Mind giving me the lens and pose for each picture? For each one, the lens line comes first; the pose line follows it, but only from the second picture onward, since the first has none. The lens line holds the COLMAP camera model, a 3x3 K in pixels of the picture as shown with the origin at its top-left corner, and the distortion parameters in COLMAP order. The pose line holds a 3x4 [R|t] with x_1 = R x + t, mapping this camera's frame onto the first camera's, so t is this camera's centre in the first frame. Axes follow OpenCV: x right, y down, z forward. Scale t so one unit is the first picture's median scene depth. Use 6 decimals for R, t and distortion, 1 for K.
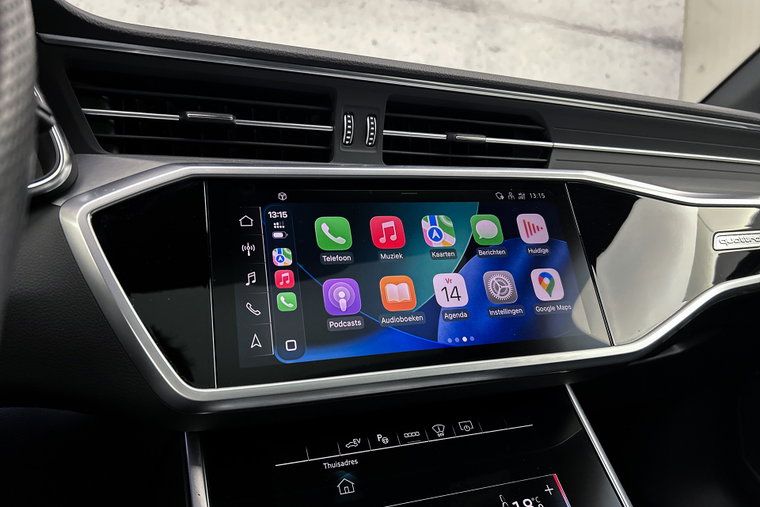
lens RADIAL K [[589.4, 0, 380.5], [0, 589.4, 249.6], [0, 0, 1]] dist [0.057560, -0.083870]
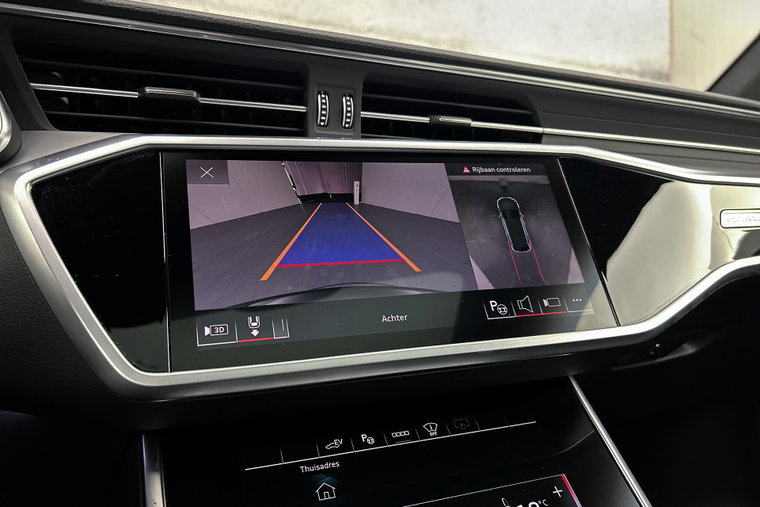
lens RADIAL K [[589.4, 0, 378.4], [0, 589.4, 248.8], [0, 0, 1]] dist [0.057560, -0.083870]
pose [[0.999409, -0.034360, -0.001393, 0.030461], [0.034169, 0.996781, -0.072528, 0.098405], [0.003881, 0.072437, 0.997365, 0.089794]]
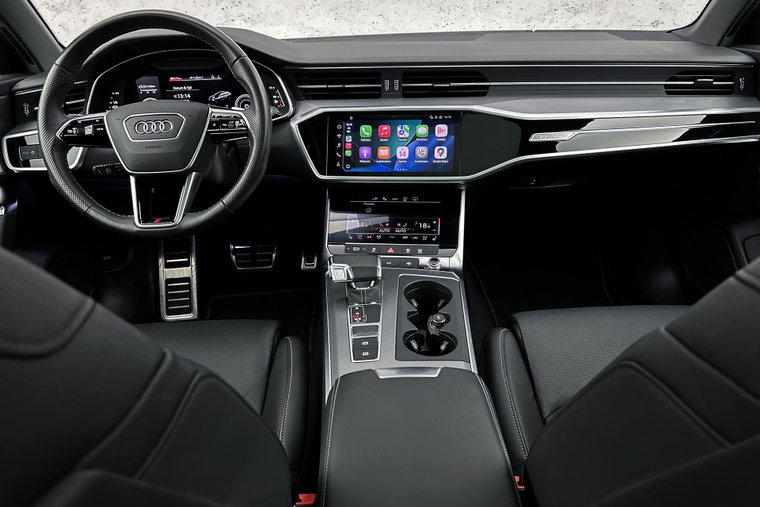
lens RADIAL K [[589.4, 0, 377.9], [0, 589.4, 259.2], [0, 0, 1]] dist [0.057560, -0.083870]
pose [[0.882966, 0.166444, -0.438938, 1.349682], [-0.006996, 0.939594, 0.342219, -0.426913], [0.469384, -0.299097, 0.830794, -1.631011]]
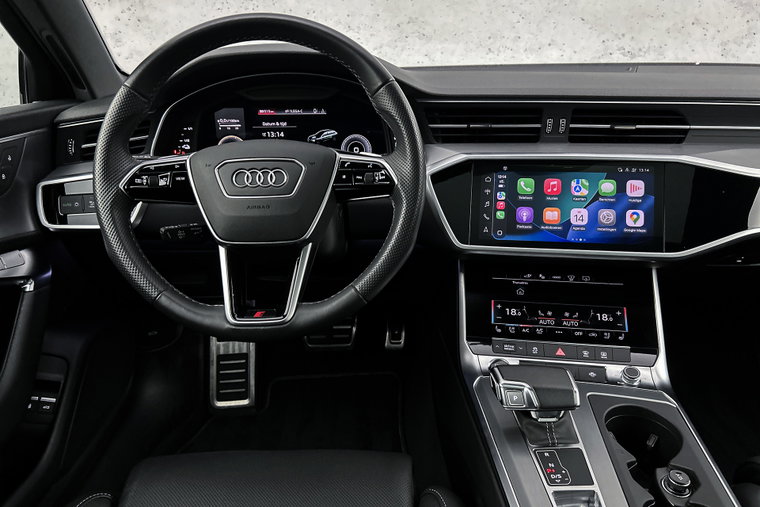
lens RADIAL K [[589.4, 0, 373.6], [0, 589.4, 249.3], [0, 0, 1]] dist [0.057560, -0.083870]
pose [[0.868755, 0.154326, -0.470583, 0.484059], [-0.027668, 0.963849, 0.265010, -0.354542], [0.494469, -0.217209, 0.841618, -1.172873]]
